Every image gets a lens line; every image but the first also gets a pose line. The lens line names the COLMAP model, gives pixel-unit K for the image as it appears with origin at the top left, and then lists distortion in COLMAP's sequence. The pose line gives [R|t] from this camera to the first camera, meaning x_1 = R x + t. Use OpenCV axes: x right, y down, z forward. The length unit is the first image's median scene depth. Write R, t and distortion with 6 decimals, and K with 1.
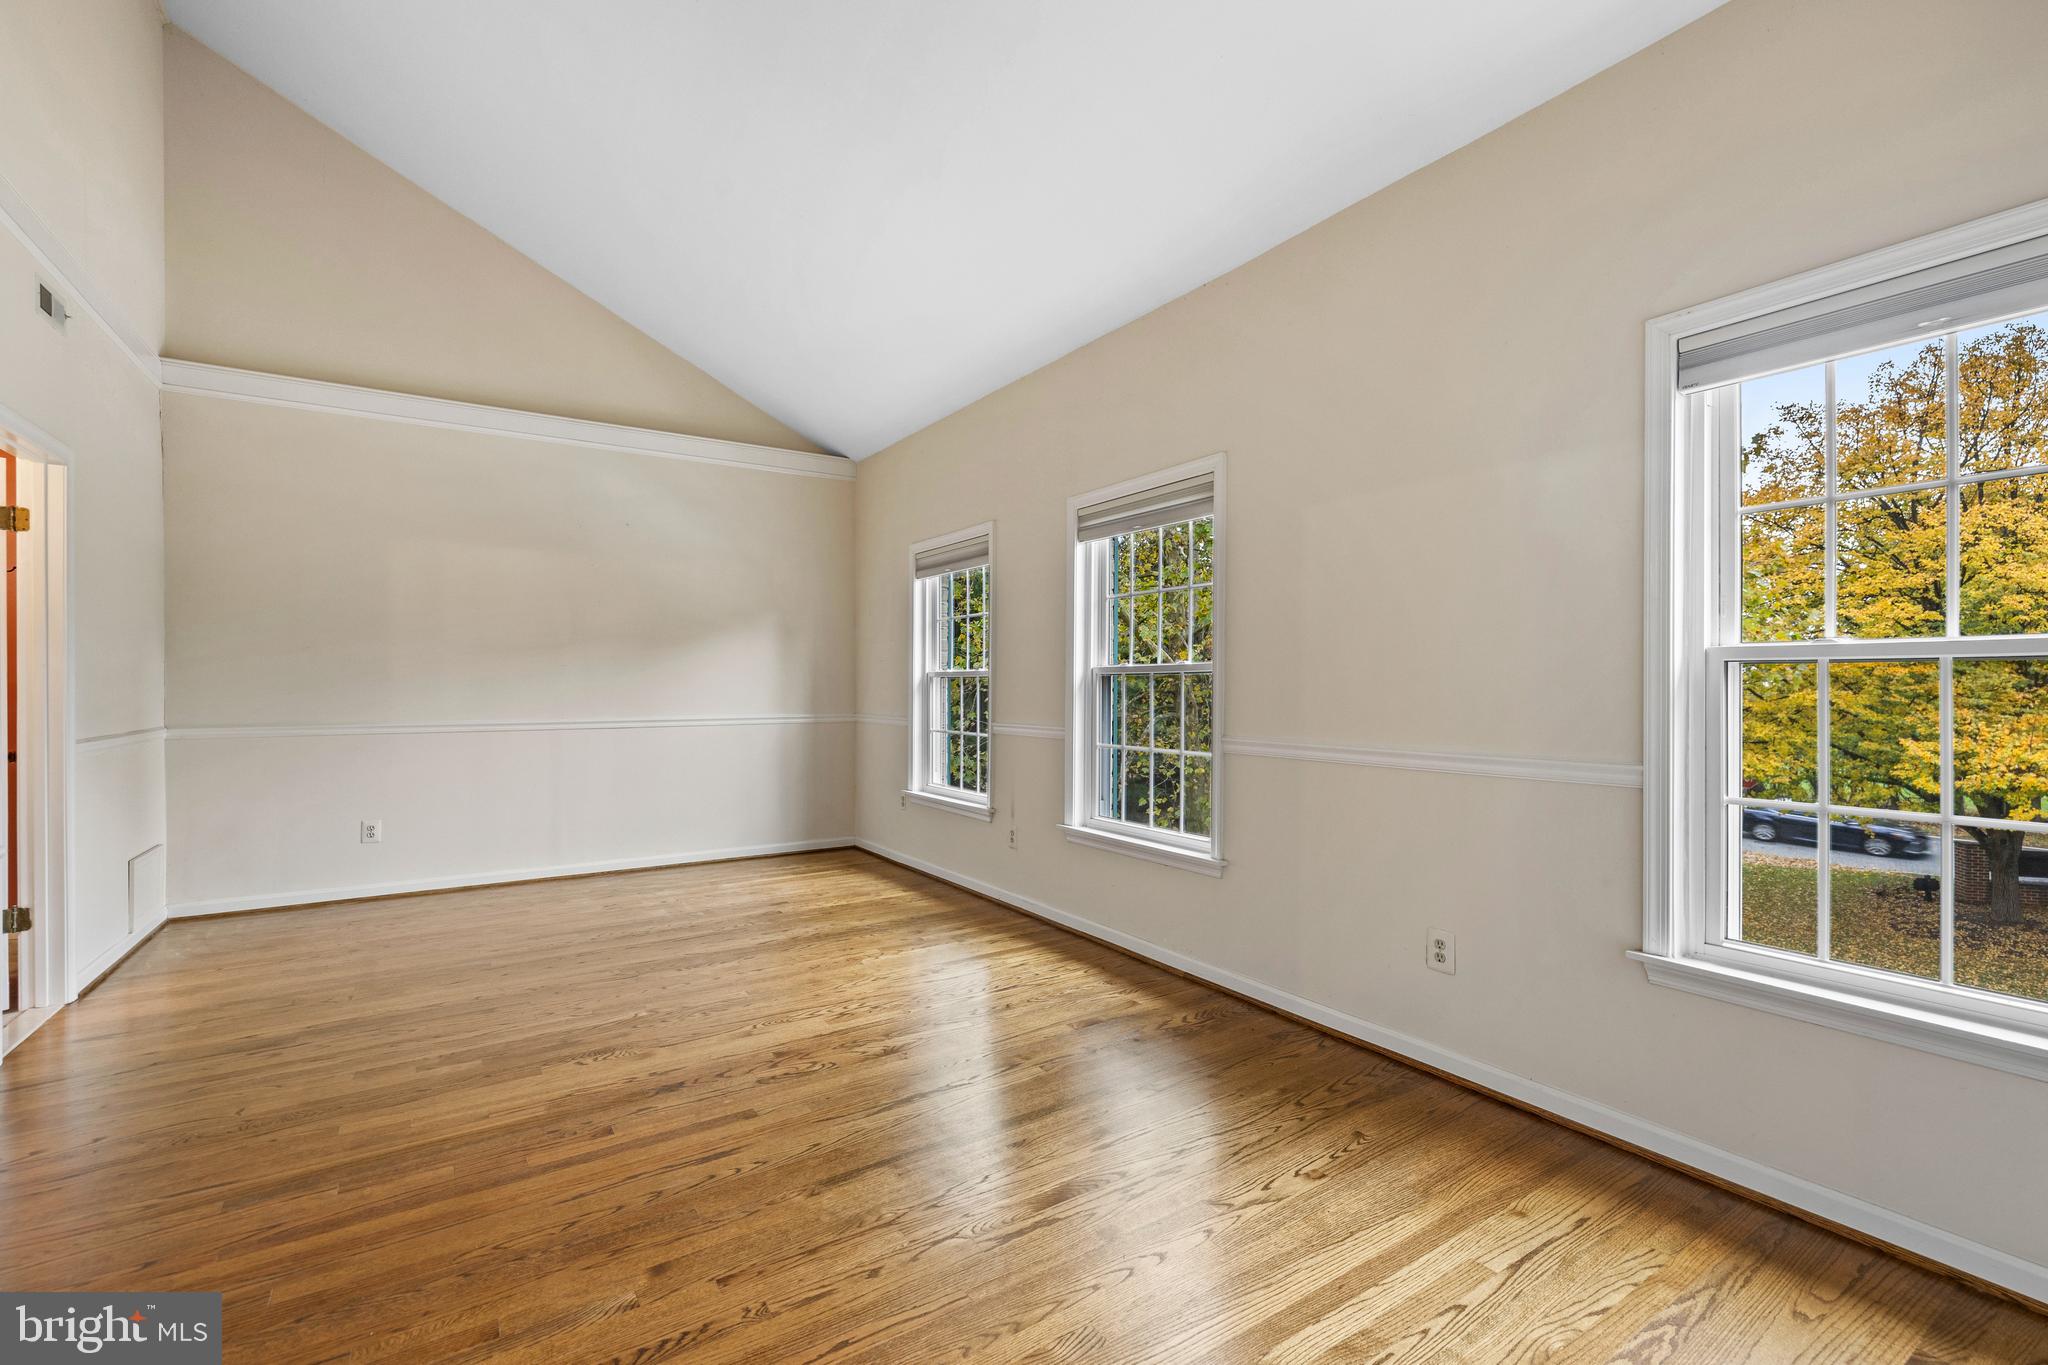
lens RADIAL K [[868.8, 0, 1020.5], [0, 868.8, 683.8], [0, 0, 1]] dist [0.000979, -0.000342]
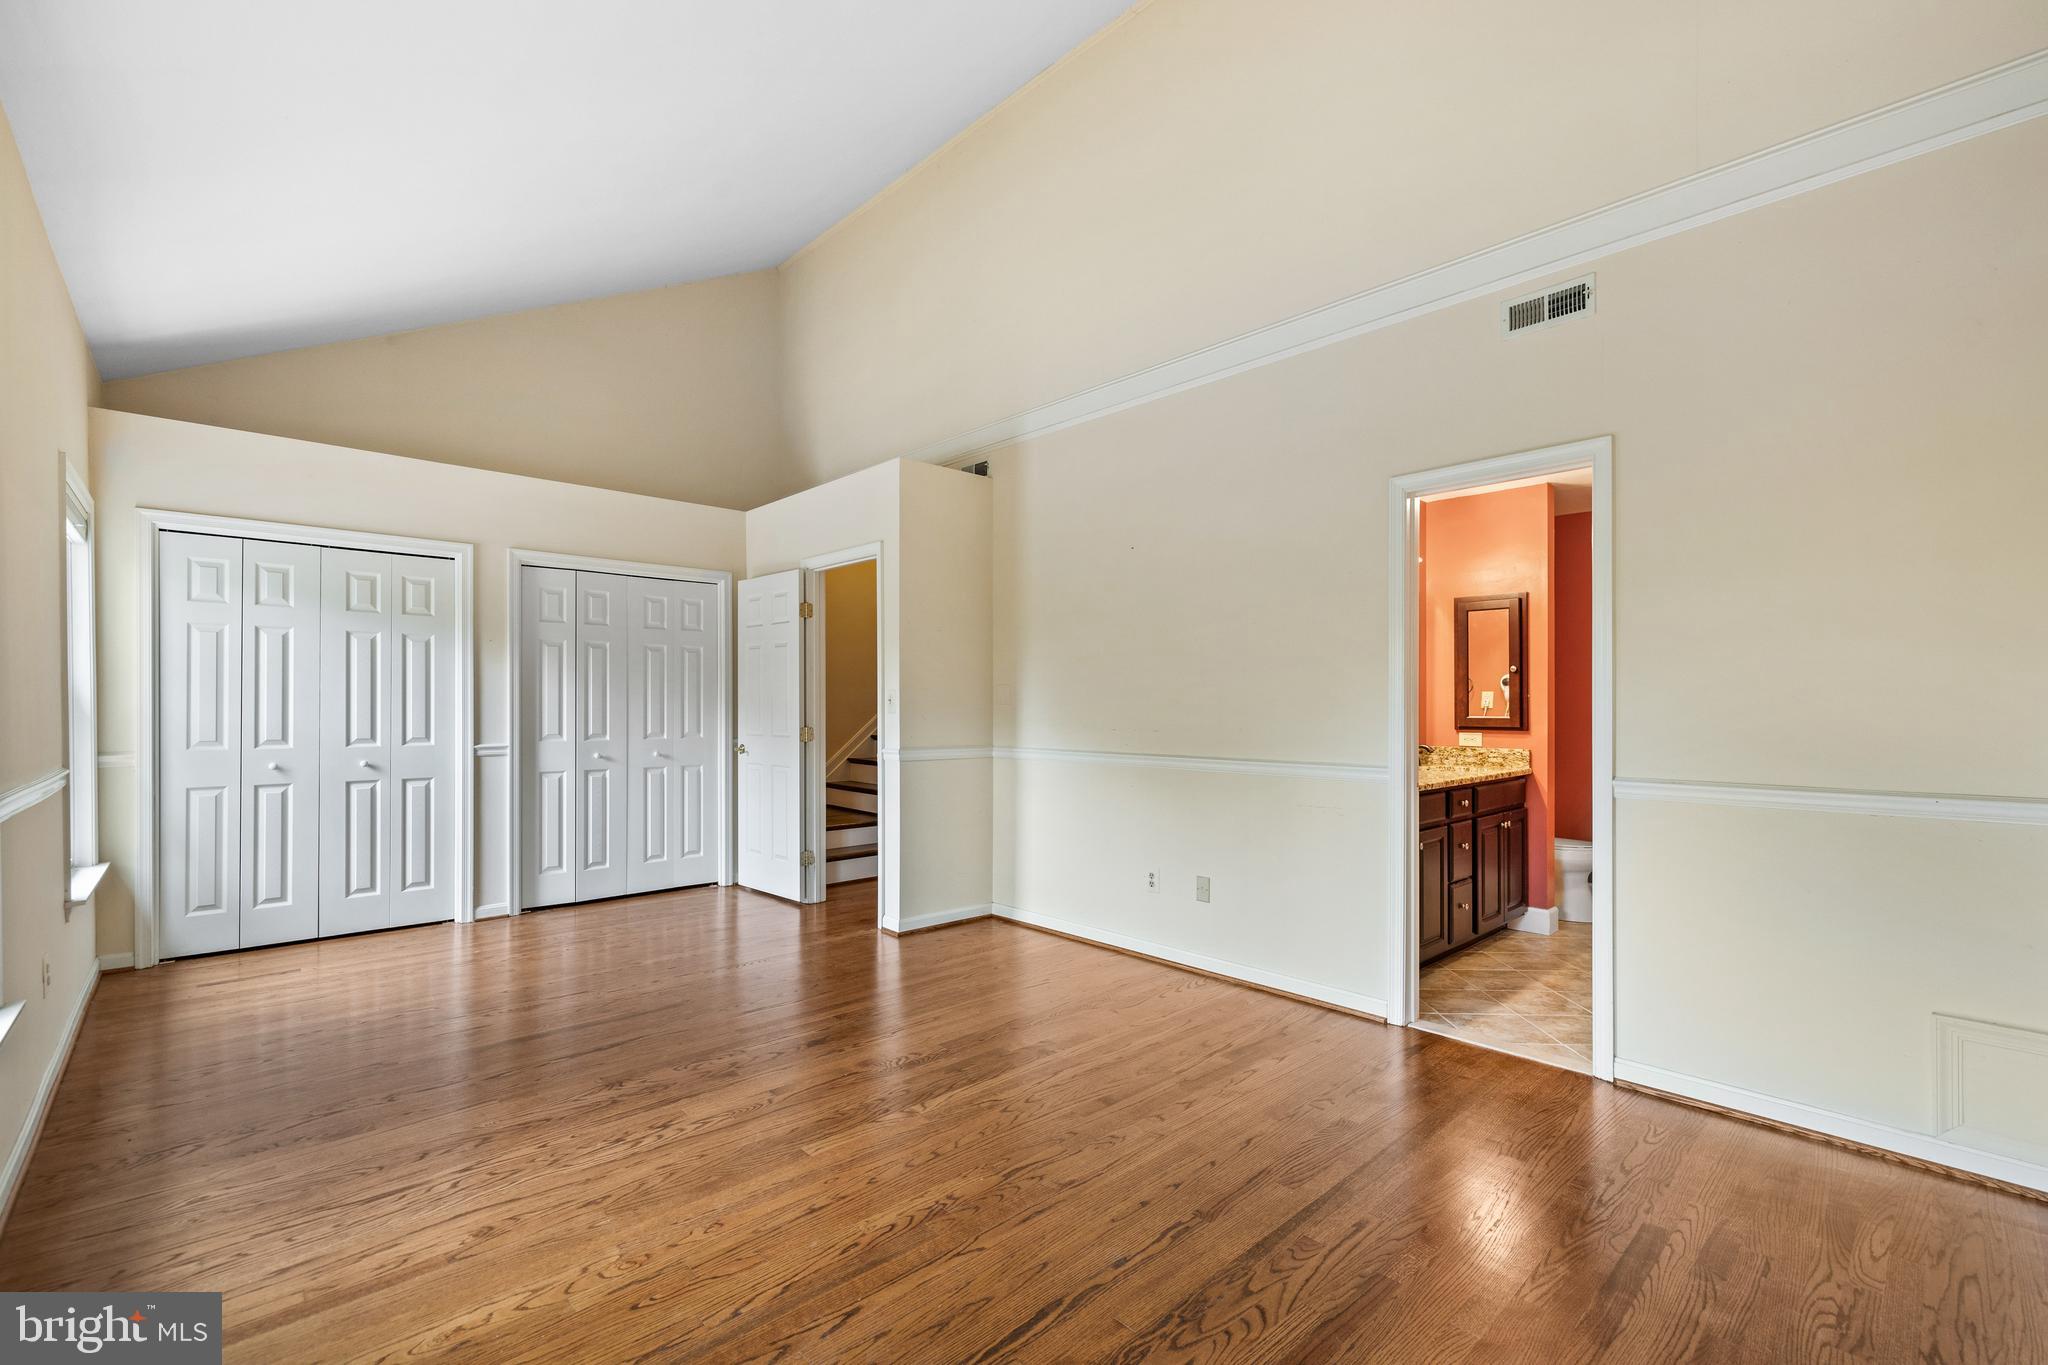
lens RADIAL K [[868.8, 0, 1022.2], [0, 868.8, 699.2], [0, 0, 1]] dist [0.000979, -0.000342]
pose [[-0.985559, 0.001650, -0.169326, -0.402723], [0.002519, 0.999985, -0.004915, -0.008214], [0.169316, -0.005271, -0.985548, 1.884221]]
